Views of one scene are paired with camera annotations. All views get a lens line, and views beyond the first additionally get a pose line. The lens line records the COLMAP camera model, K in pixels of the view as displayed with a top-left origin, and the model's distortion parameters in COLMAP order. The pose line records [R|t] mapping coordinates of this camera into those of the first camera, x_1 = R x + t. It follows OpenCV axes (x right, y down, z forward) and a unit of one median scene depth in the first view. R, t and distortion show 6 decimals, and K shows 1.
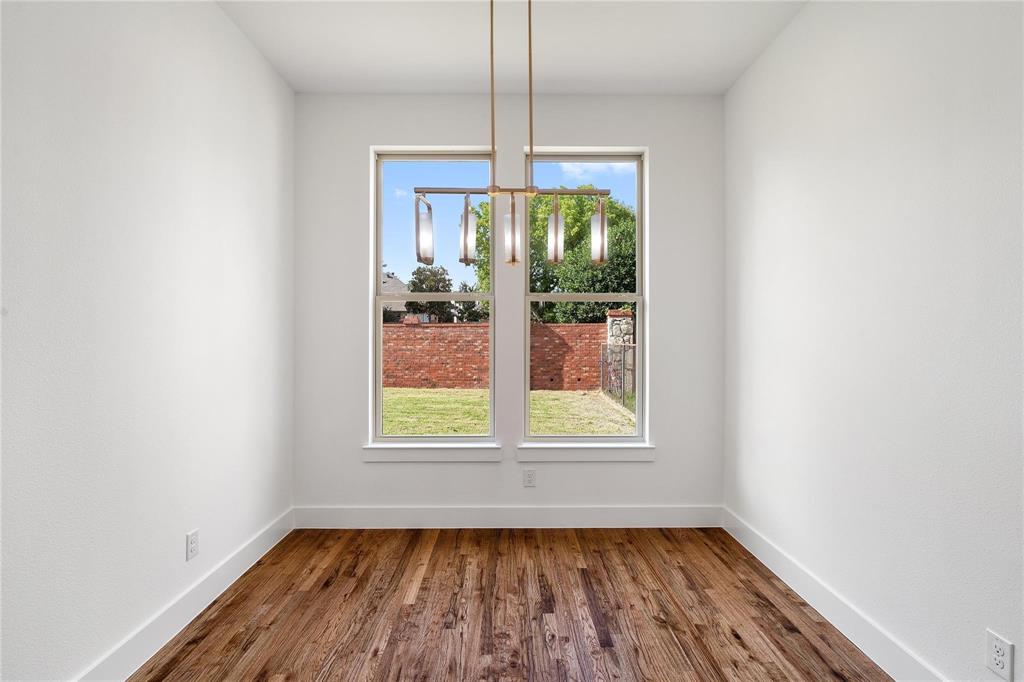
lens RADIAL K [[481.2, 0, 511.8], [0, 481.2, 335.1], [0, 0, 1]] dist [-0.003213, 0.000410]
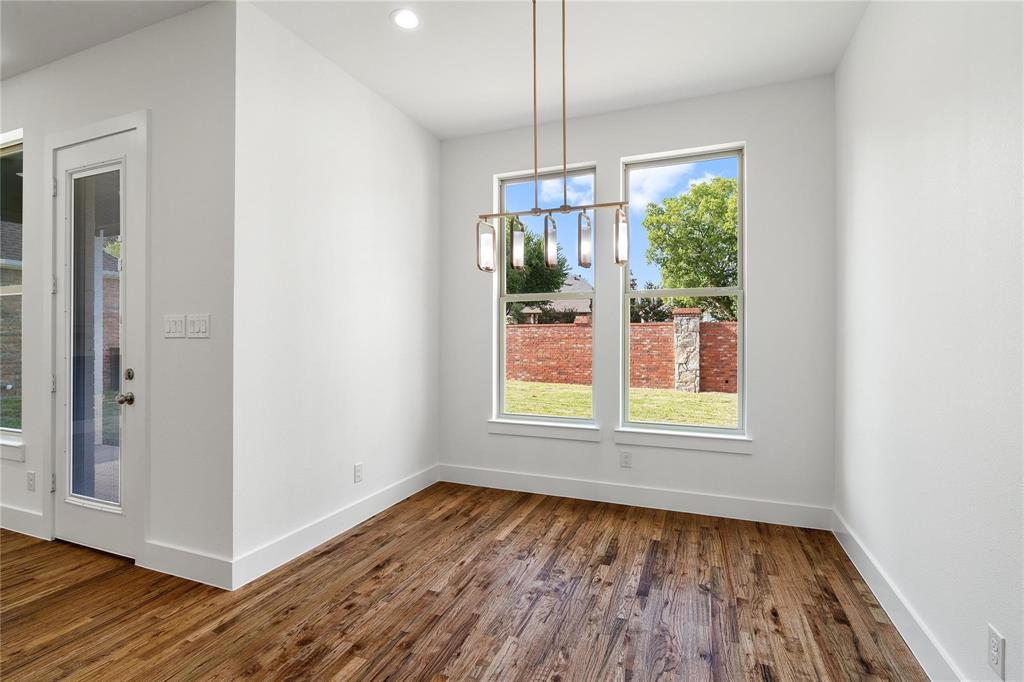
lens RADIAL K [[481.2, 0, 511.8], [0, 481.2, 335.1], [0, 0, 1]] dist [-0.003213, 0.000410]
pose [[0.924746, -0.000510, -0.380585, 0.254345], [-0.000280, 0.999998, -0.002023, 0.019875], [0.380585, 0.001977, 0.924744, -0.134145]]
